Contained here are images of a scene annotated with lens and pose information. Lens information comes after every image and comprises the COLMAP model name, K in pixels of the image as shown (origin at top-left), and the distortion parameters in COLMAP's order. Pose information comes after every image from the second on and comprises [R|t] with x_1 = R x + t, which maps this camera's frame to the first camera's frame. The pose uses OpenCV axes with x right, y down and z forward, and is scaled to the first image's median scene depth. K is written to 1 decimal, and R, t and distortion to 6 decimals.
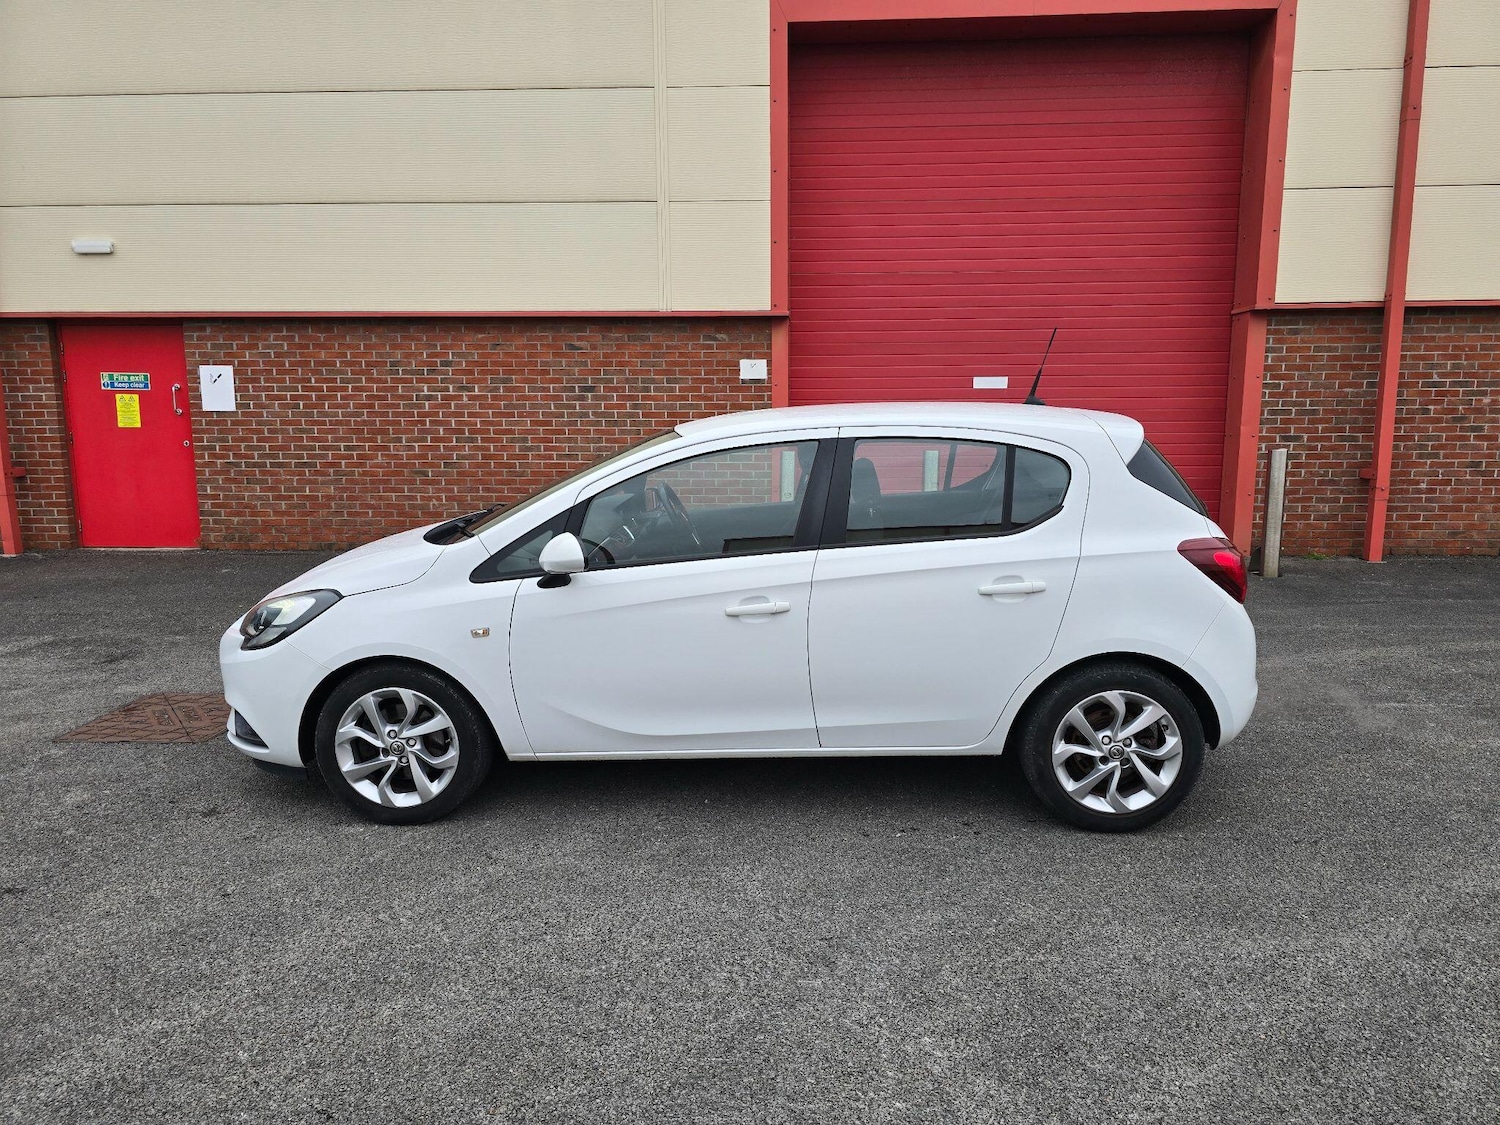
lens RADIAL K [[1004.6, 0, 765.5], [0, 1004.6, 557.6], [0, 0, 1]] dist [0.064221, -0.057242]
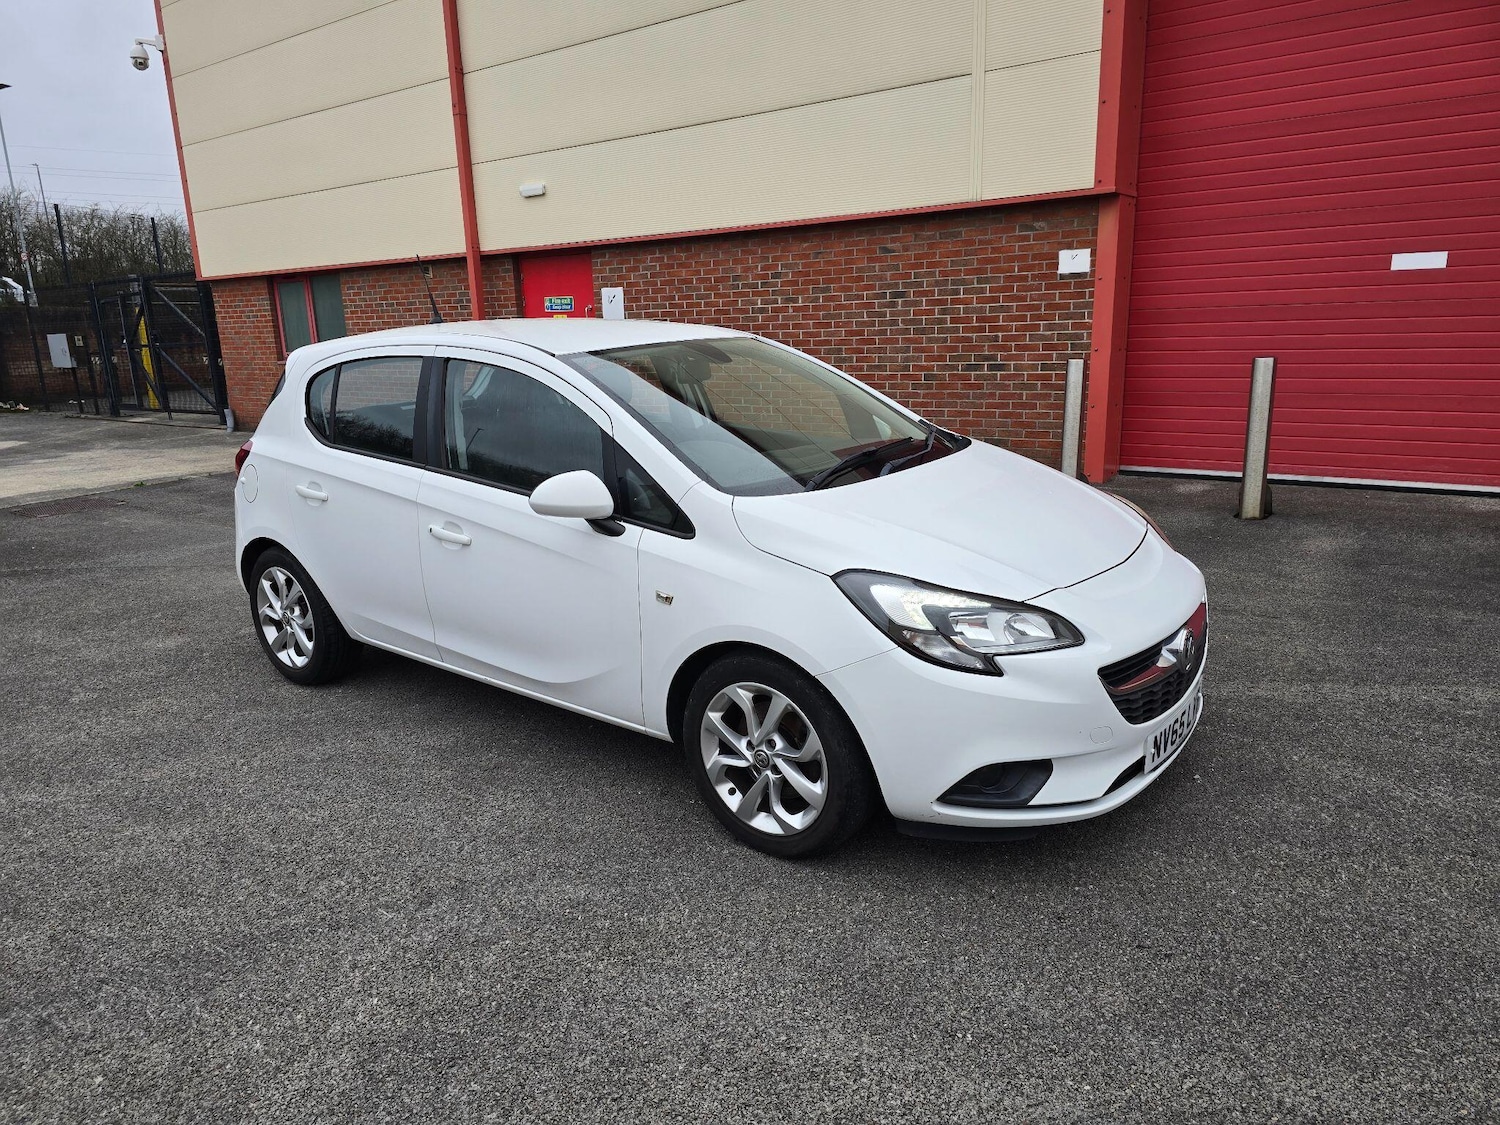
lens RADIAL K [[1004.6, 0, 747.7], [0, 1004.6, 566.3], [0, 0, 1]] dist [0.064221, -0.057242]
pose [[0.830777, 0.108736, -0.545881, 0.254008], [-0.054156, 0.991870, 0.115153, -0.015758], [0.553964, -0.066104, 0.829912, 0.118145]]
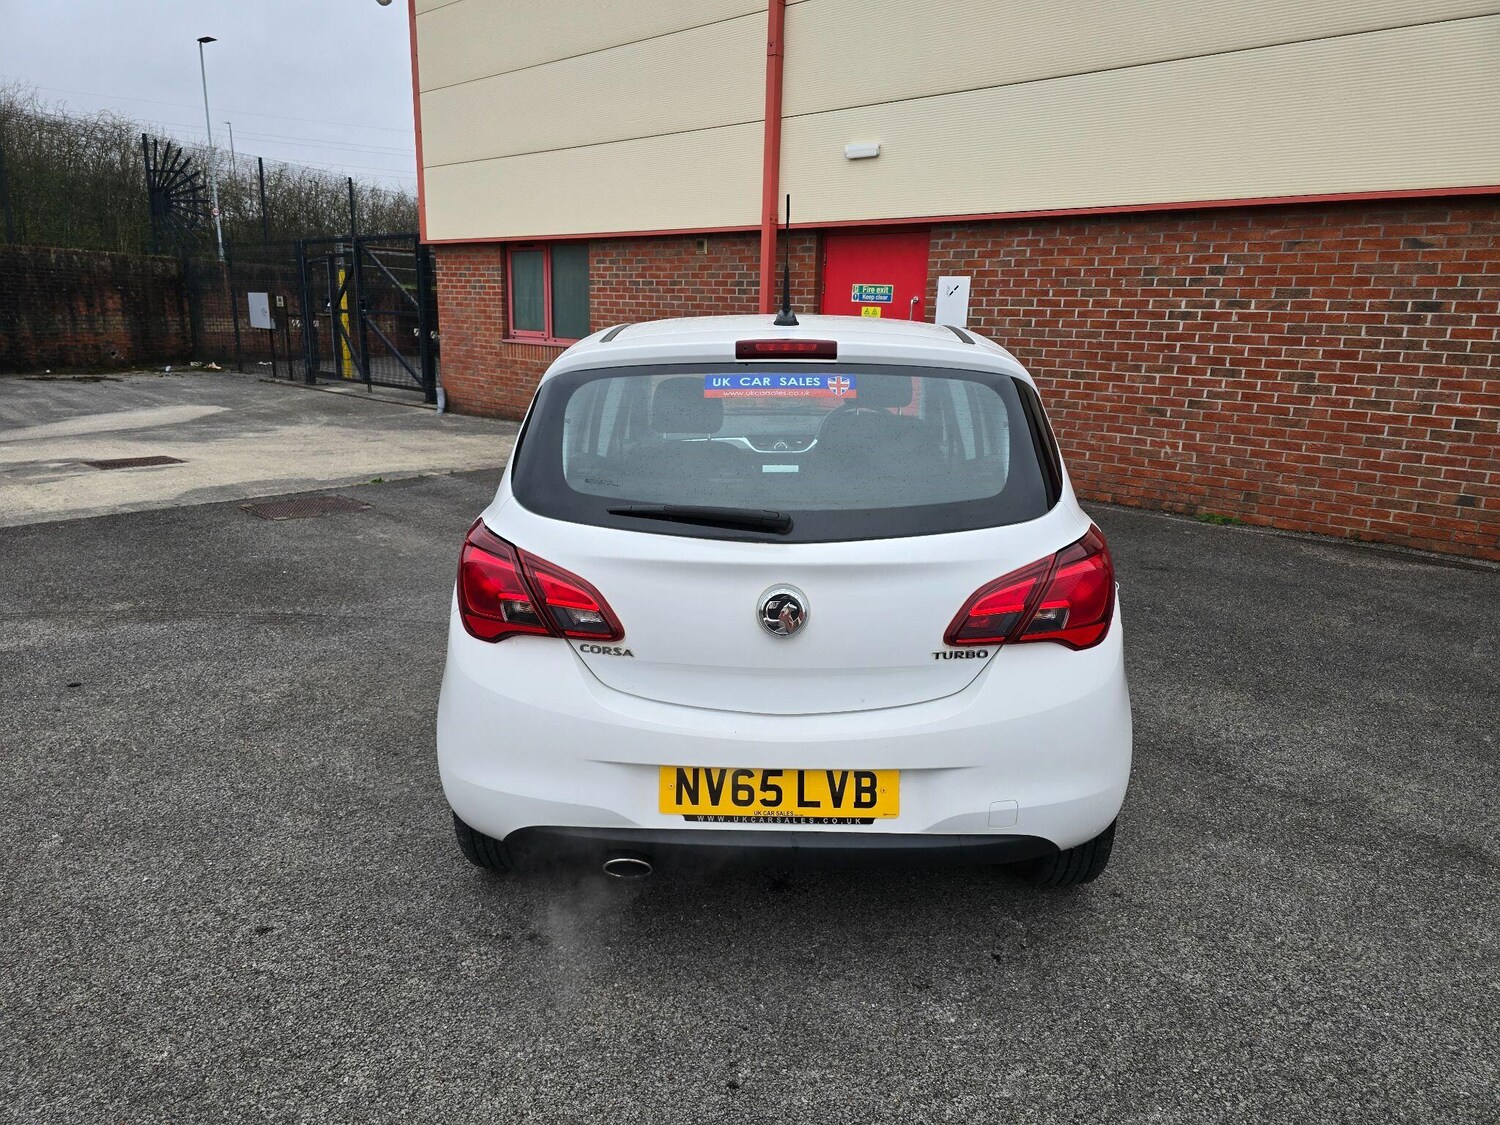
lens RADIAL K [[1004.6, 0, 757.5], [0, 1004.6, 566.9], [0, 0, 1]] dist [0.064221, -0.057242]
pose [[0.761597, 0.181196, -0.622205, -0.061522], [-0.127229, 0.983237, 0.130603, -0.028049], [0.635439, -0.020304, 0.771884, 0.183140]]
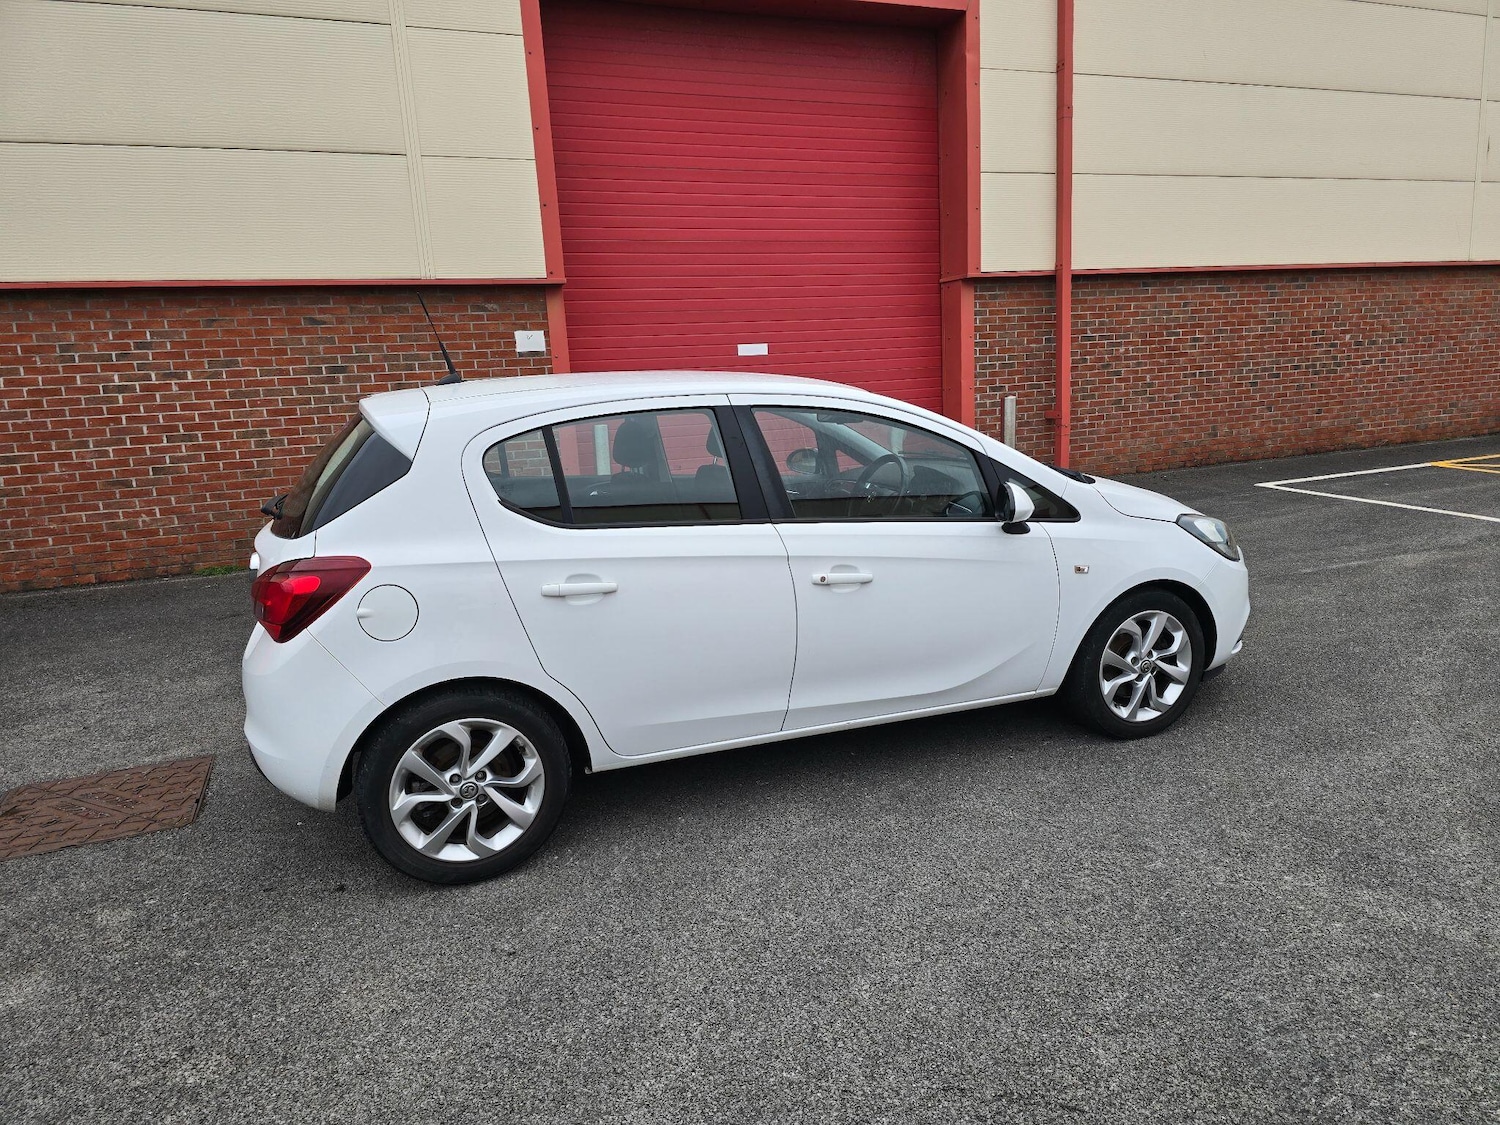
lens RADIAL K [[1004.6, 0, 769.2], [0, 1004.6, 565.3], [0, 0, 1]] dist [0.064221, -0.057242]
pose [[0.900606, -0.122941, 0.416887, -0.229482], [0.110917, 0.992413, 0.053049, -0.004811], [-0.420246, -0.001537, 0.907409, 0.048390]]
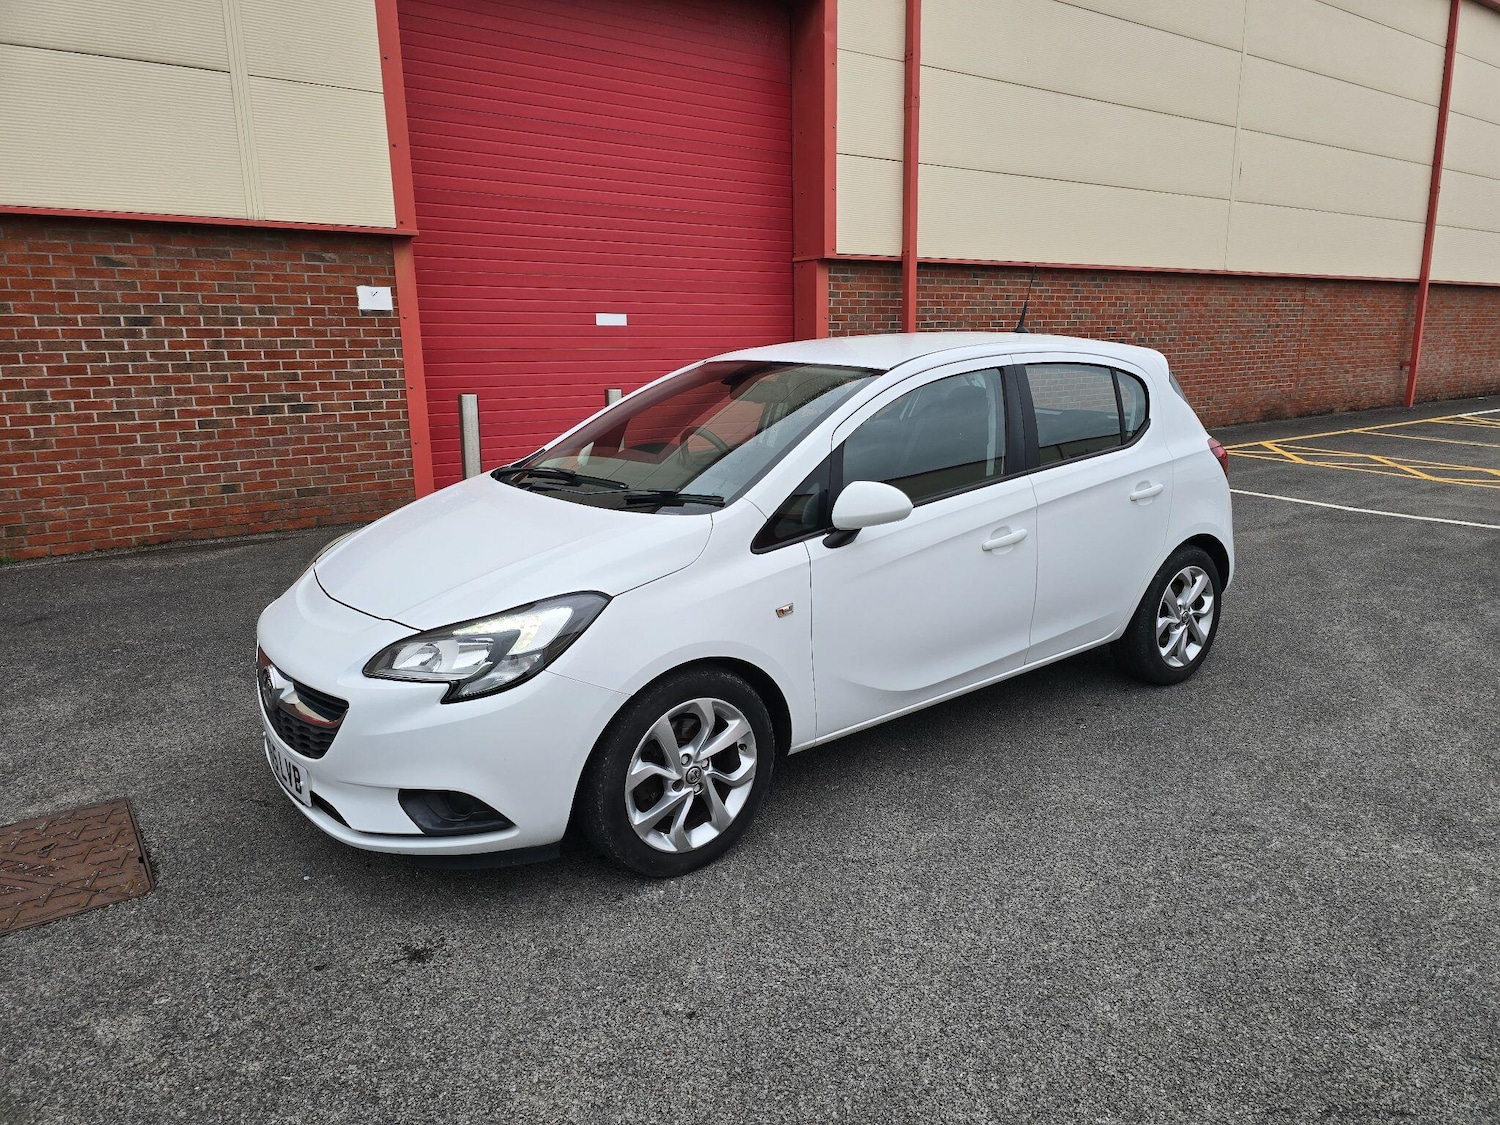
lens RADIAL K [[1004.6, 0, 767.9], [0, 1004.6, 552.9], [0, 0, 1]] dist [0.064221, -0.057242]
pose [[0.767423, -0.137717, 0.626175, -0.316285], [0.105628, 0.990470, 0.088383, -0.018879], [-0.632380, -0.001685, 0.774657, 0.143280]]
